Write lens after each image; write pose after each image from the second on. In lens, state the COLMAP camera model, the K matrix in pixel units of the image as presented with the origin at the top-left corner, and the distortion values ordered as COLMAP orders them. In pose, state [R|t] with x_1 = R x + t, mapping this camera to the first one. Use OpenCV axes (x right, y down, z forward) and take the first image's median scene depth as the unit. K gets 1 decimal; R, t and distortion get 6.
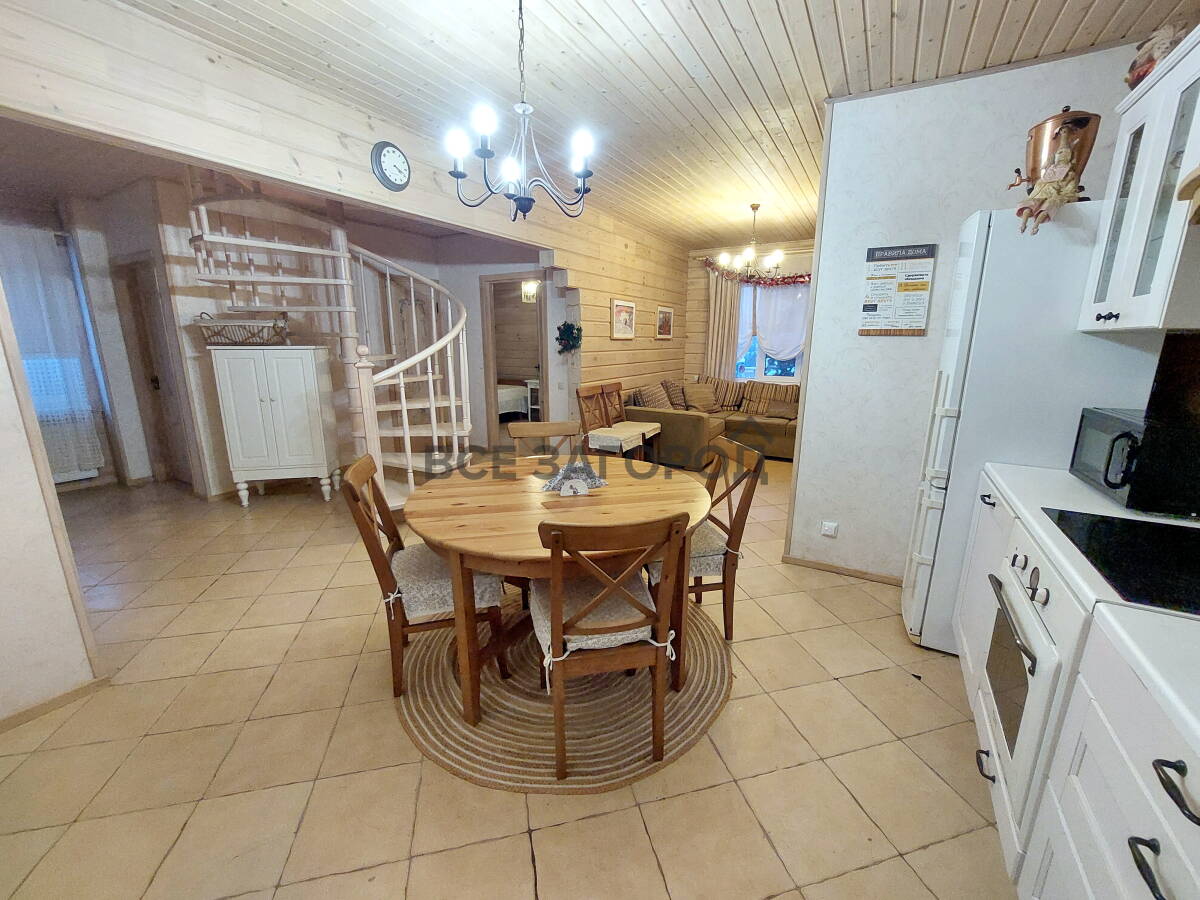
lens RADIAL K [[480.5, 0, 595.8], [0, 480.5, 445.1], [0, 0, 1]] dist [-0.002255, -0.000011]
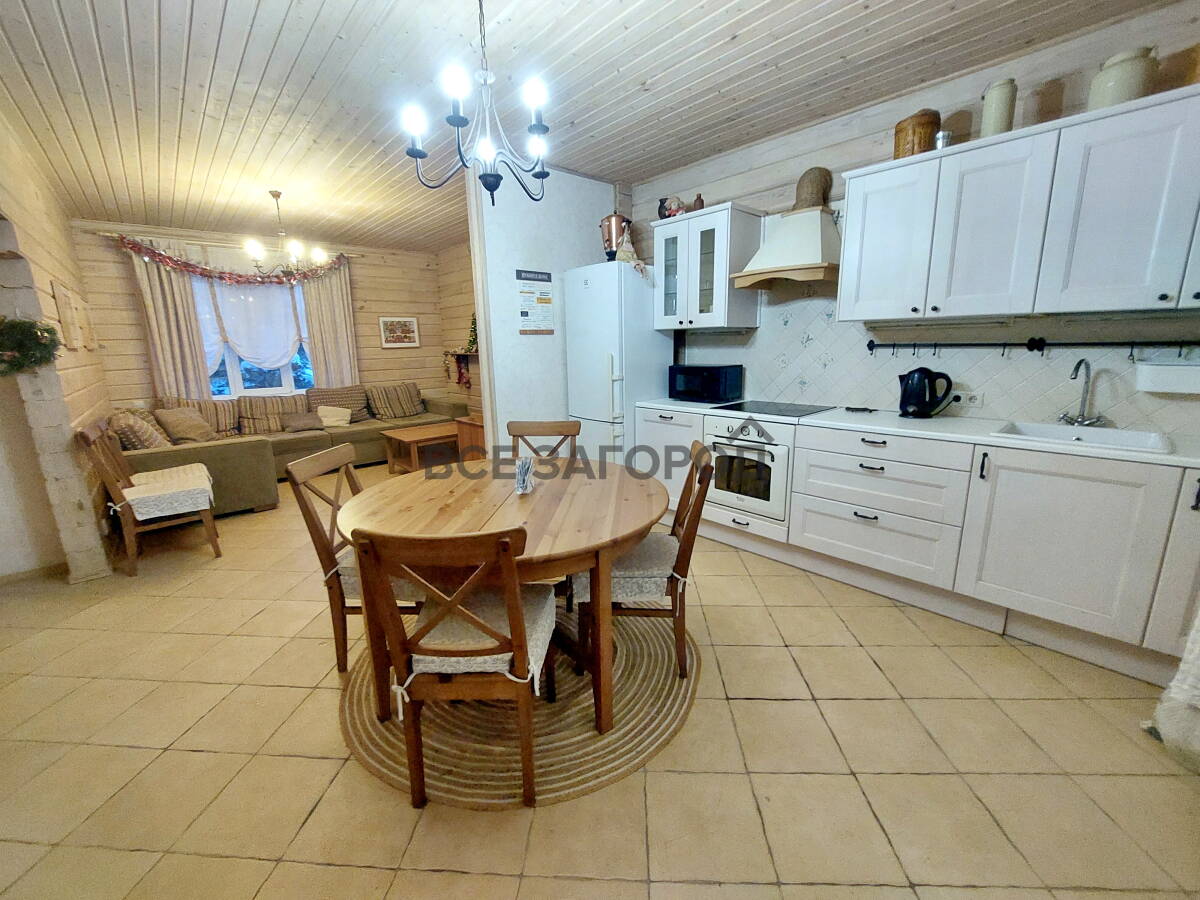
lens RADIAL K [[480.5, 0, 594.4], [0, 480.5, 446.8], [0, 0, 1]] dist [-0.002255, -0.000011]
pose [[0.300003, -0.214404, 0.929532, -0.745293], [0.230759, 0.961786, 0.147368, -0.080711], [-0.925607, 0.170287, 0.338015, 0.433398]]
